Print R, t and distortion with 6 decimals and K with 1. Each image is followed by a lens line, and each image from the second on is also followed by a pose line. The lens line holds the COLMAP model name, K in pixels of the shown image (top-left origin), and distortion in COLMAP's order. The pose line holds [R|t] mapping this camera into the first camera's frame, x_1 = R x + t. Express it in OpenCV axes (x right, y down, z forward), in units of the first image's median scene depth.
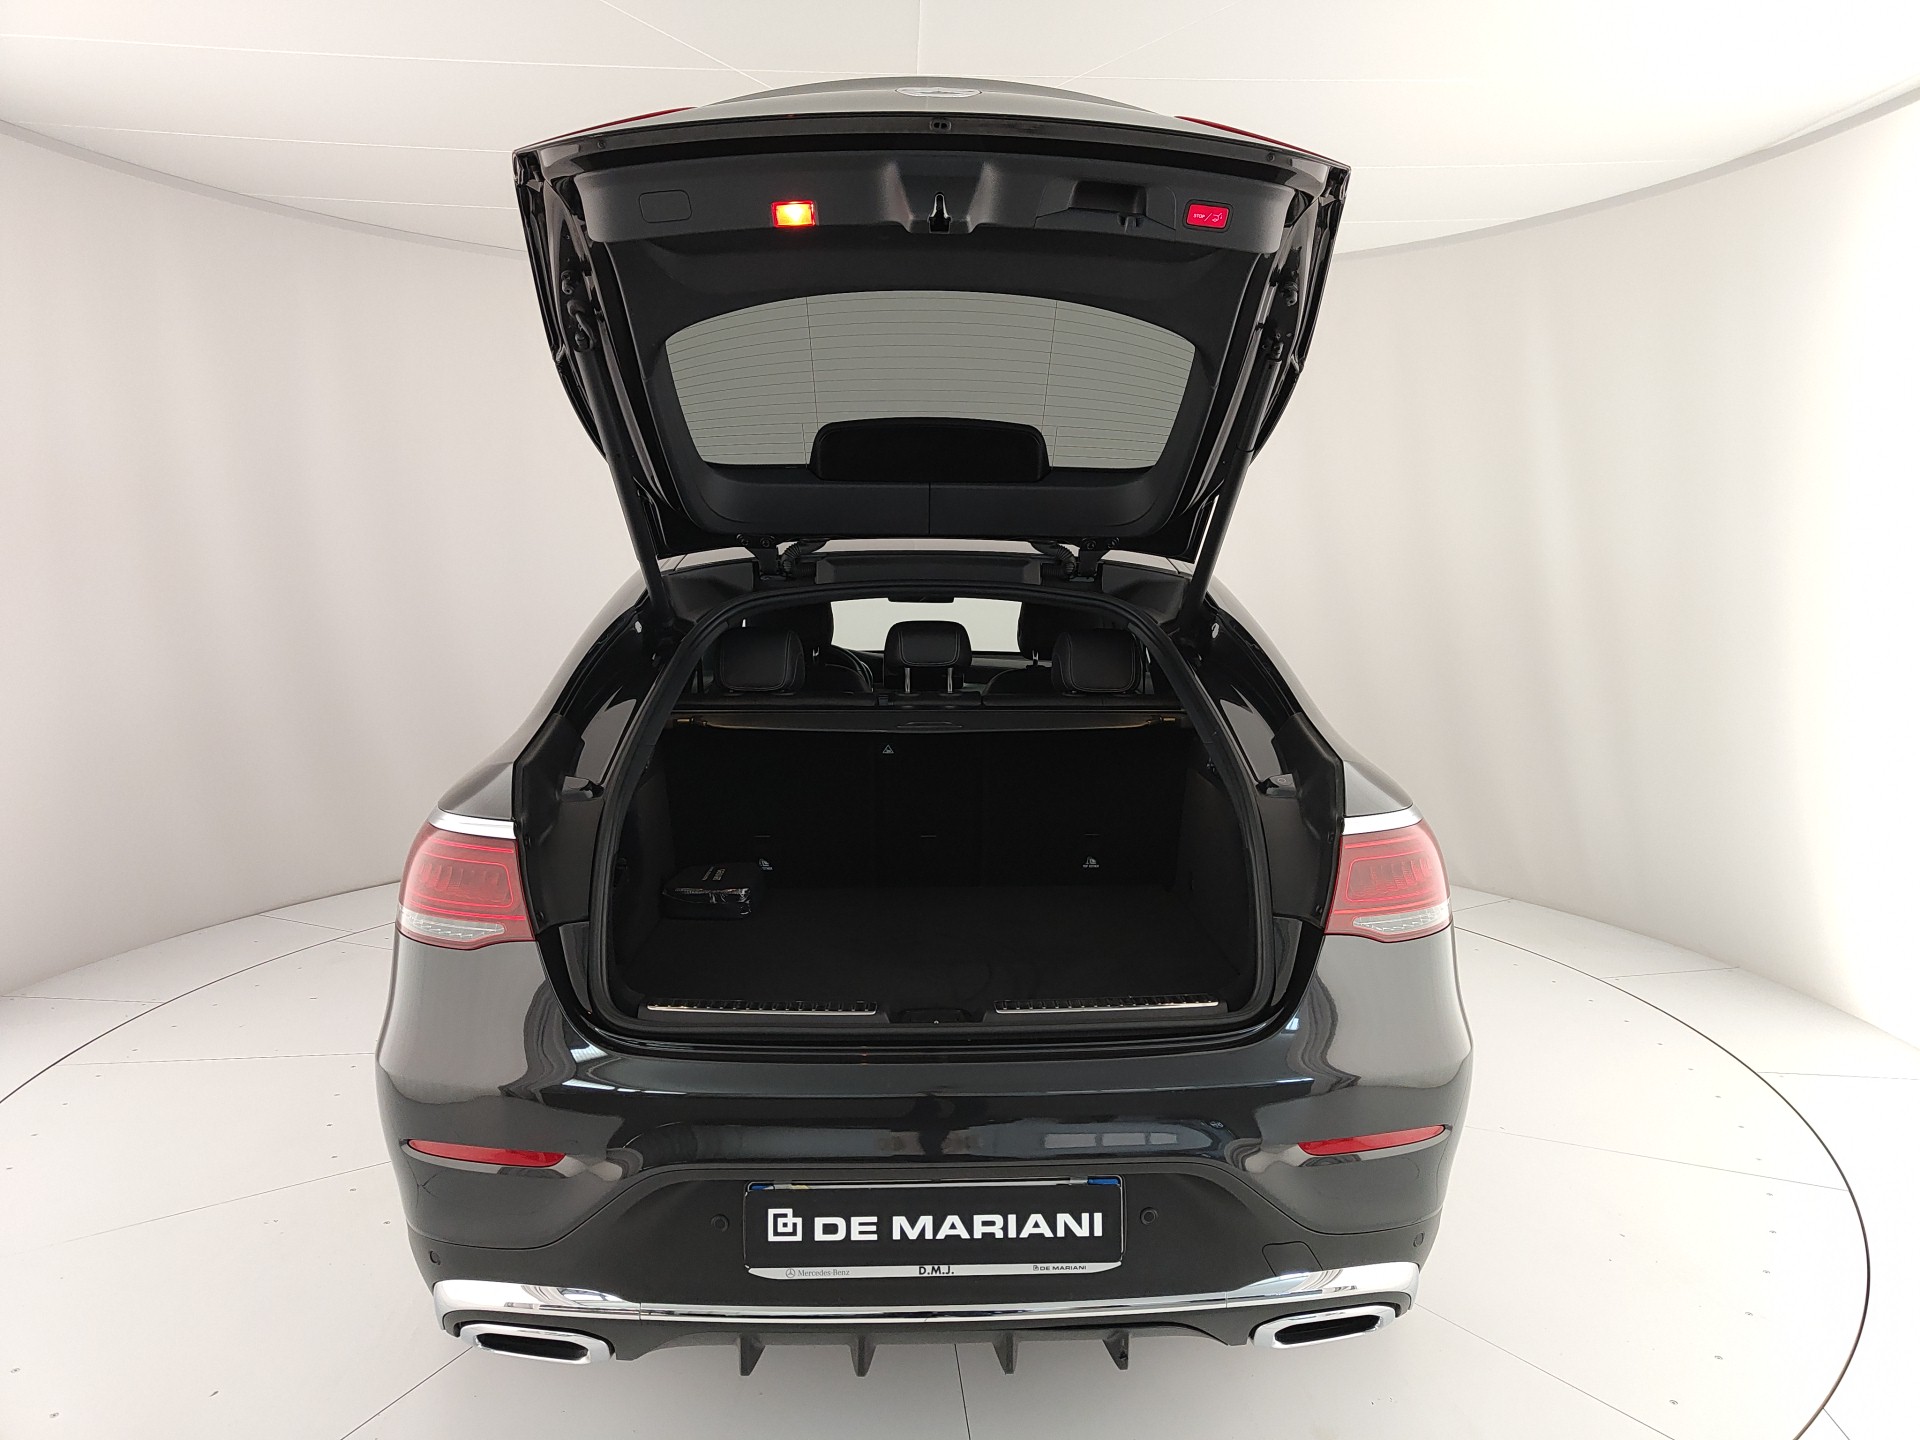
lens RADIAL K [[1343.4, 0, 960.0], [0, 1343.4, 720.0], [0, 0, 1]] dist [0.017399, -0.008144]
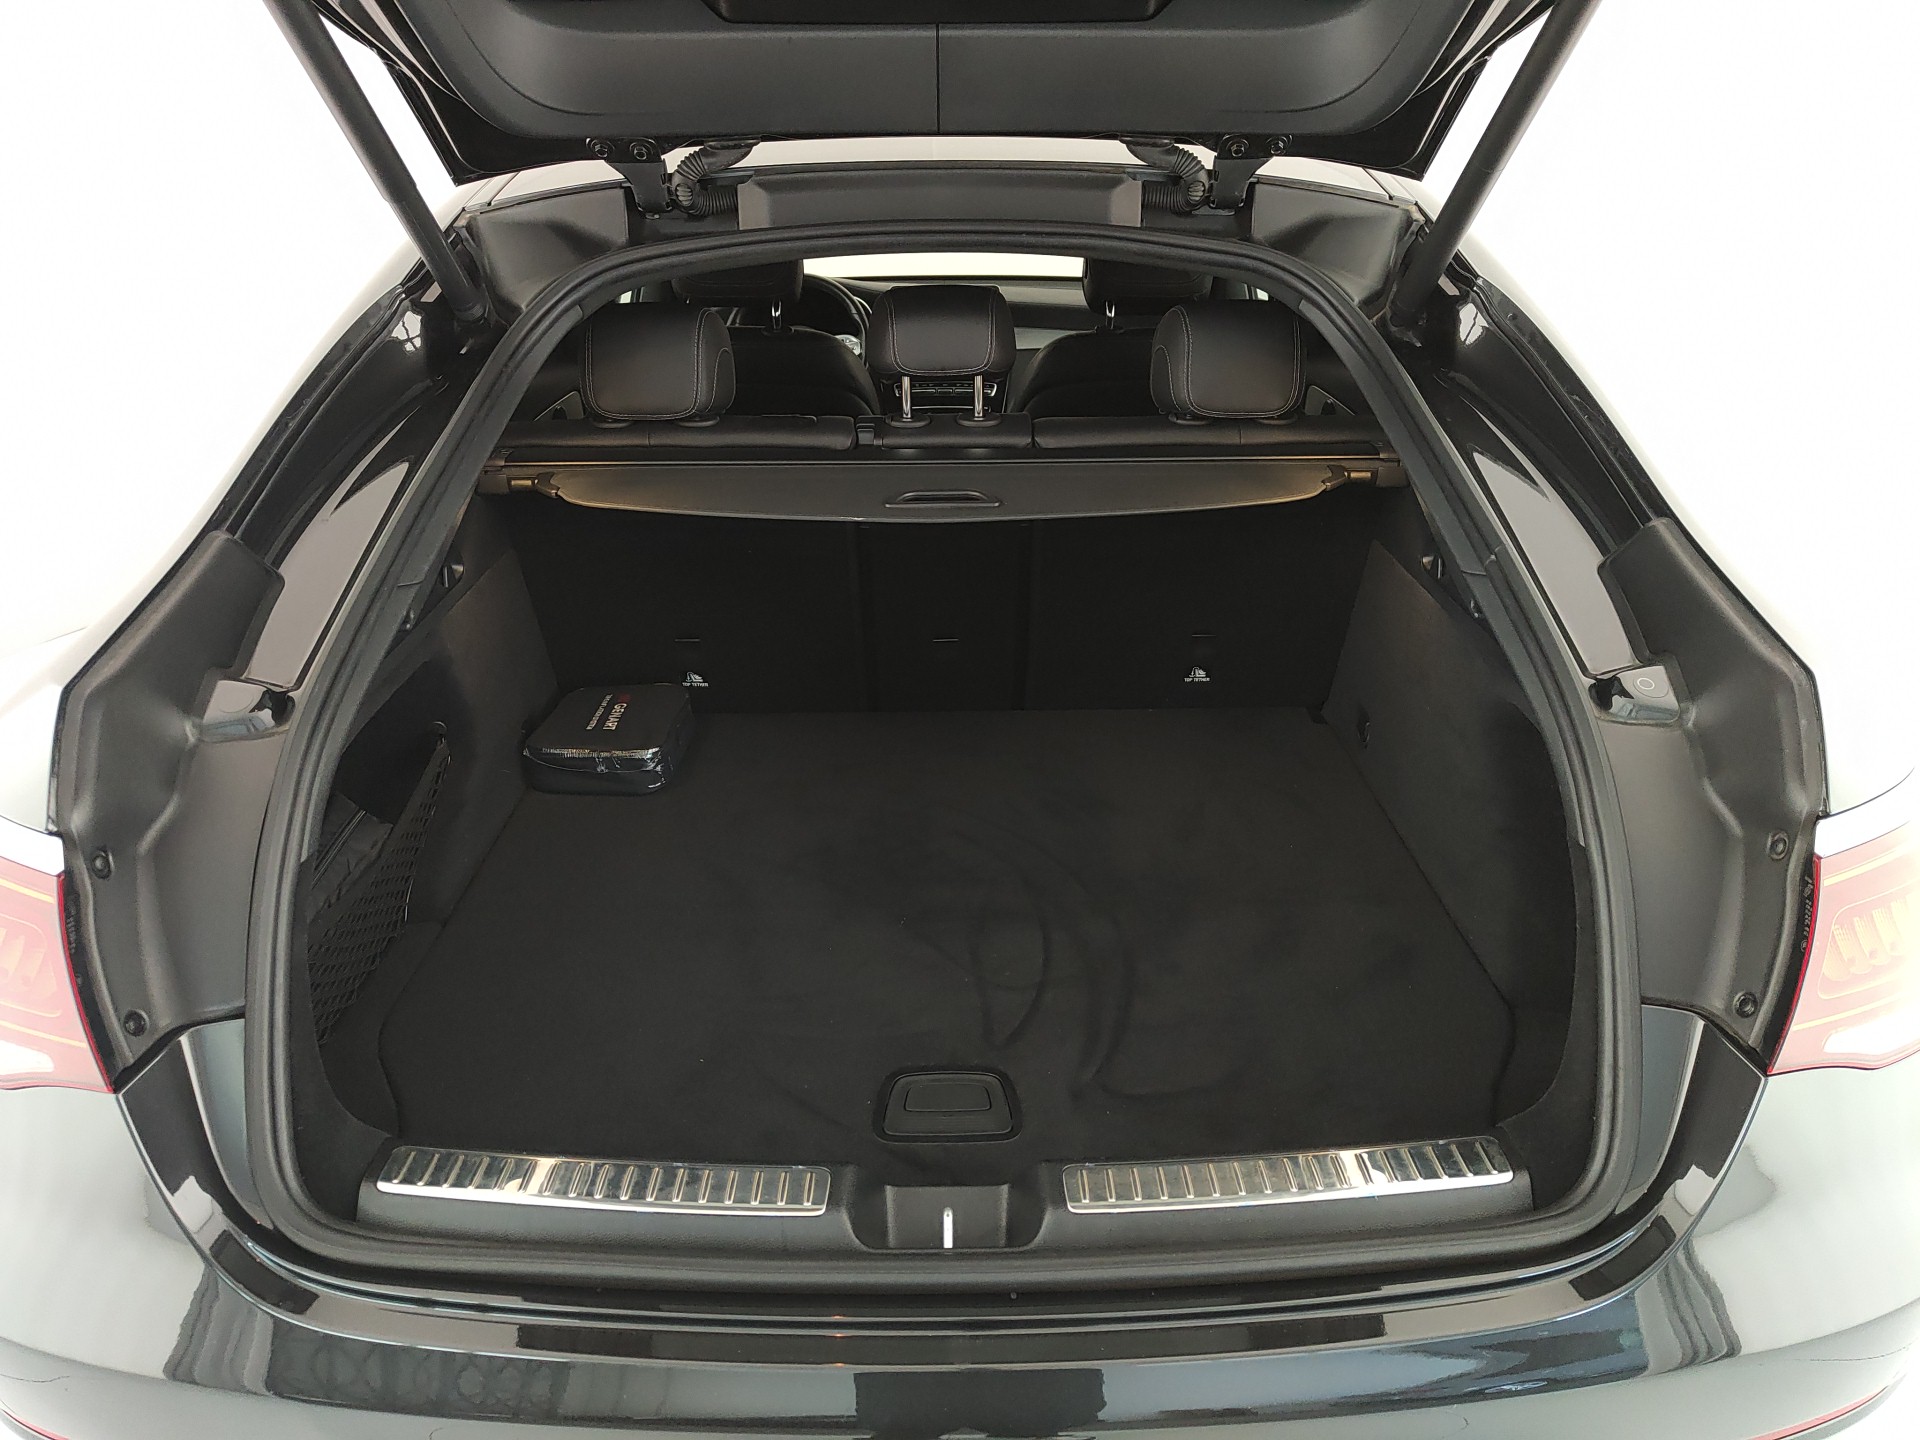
lens RADIAL K [[1325.2, 0, 948.2], [0, 1325.2, 720.6], [0, 0, 1]] dist [-0.001602, -0.003747]
pose [[0.999407, 0.002091, -0.034365, -0.000575], [0.008486, 0.952404, 0.304721, -0.074435], [0.033367, -0.304832, 0.951822, 0.421277]]
